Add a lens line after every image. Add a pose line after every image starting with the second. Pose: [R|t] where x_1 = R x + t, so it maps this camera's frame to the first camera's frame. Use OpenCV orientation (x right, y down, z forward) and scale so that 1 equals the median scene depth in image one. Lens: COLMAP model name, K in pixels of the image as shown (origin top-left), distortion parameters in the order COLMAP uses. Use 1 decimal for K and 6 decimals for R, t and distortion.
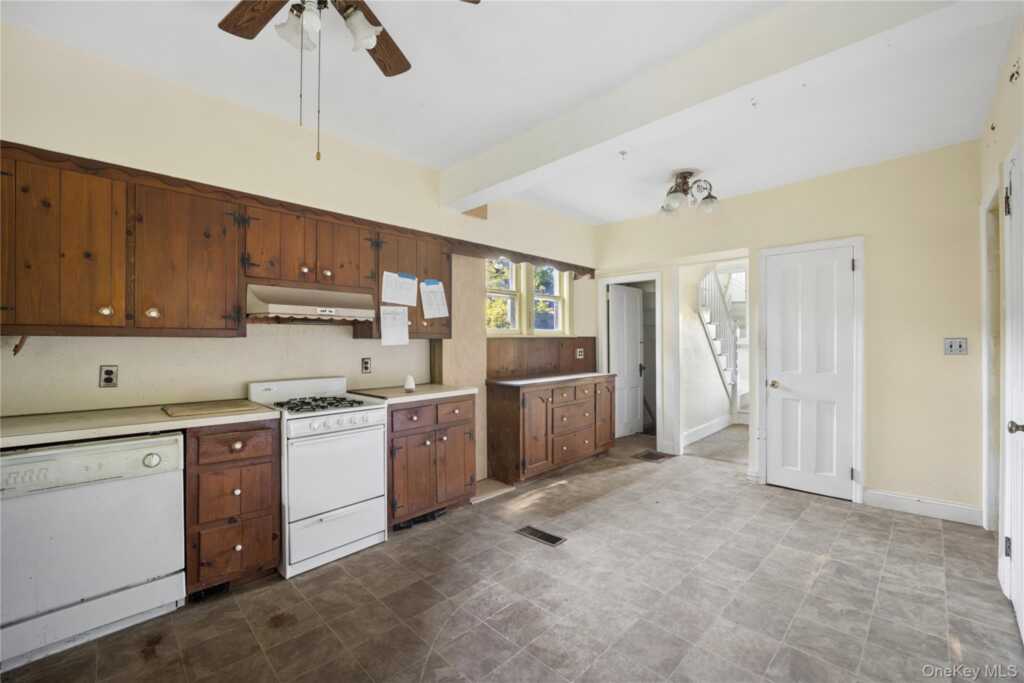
lens RADIAL K [[425.1, 0, 518.1], [0, 425.1, 343.4], [0, 0, 1]] dist [-0.016847, -0.000410]
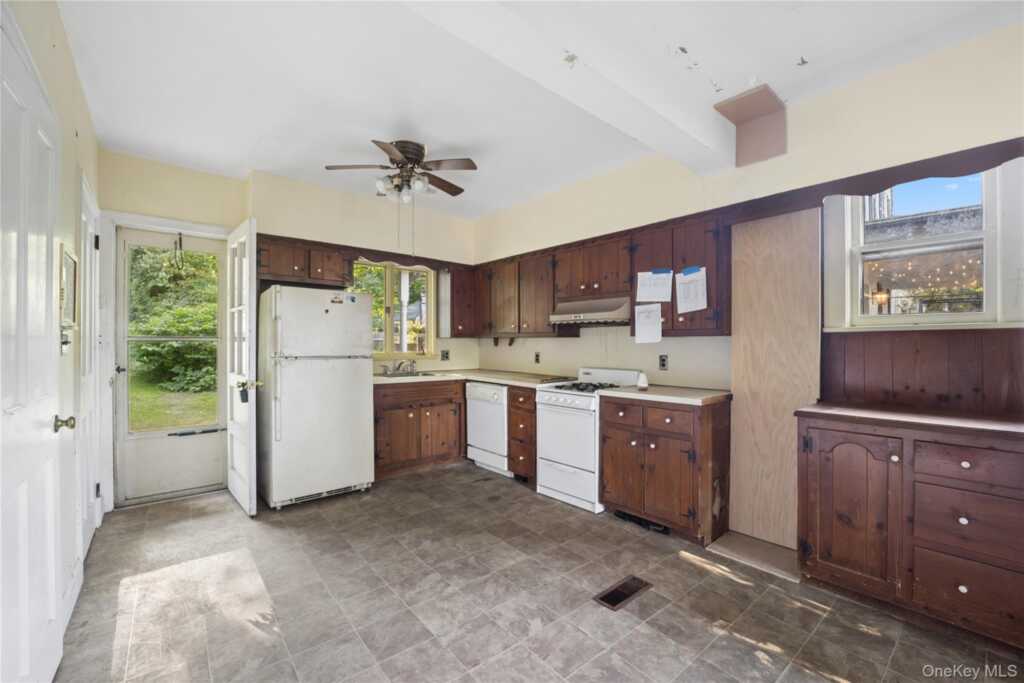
lens RADIAL K [[425.1, 0, 517.9], [0, 425.1, 340.9], [0, 0, 1]] dist [-0.016847, -0.000410]
pose [[-0.097819, -0.000900, -0.995204, 0.835407], [-0.000861, 0.999999, -0.000820, 0.000273], [0.995204, 0.000777, -0.097820, 0.886599]]
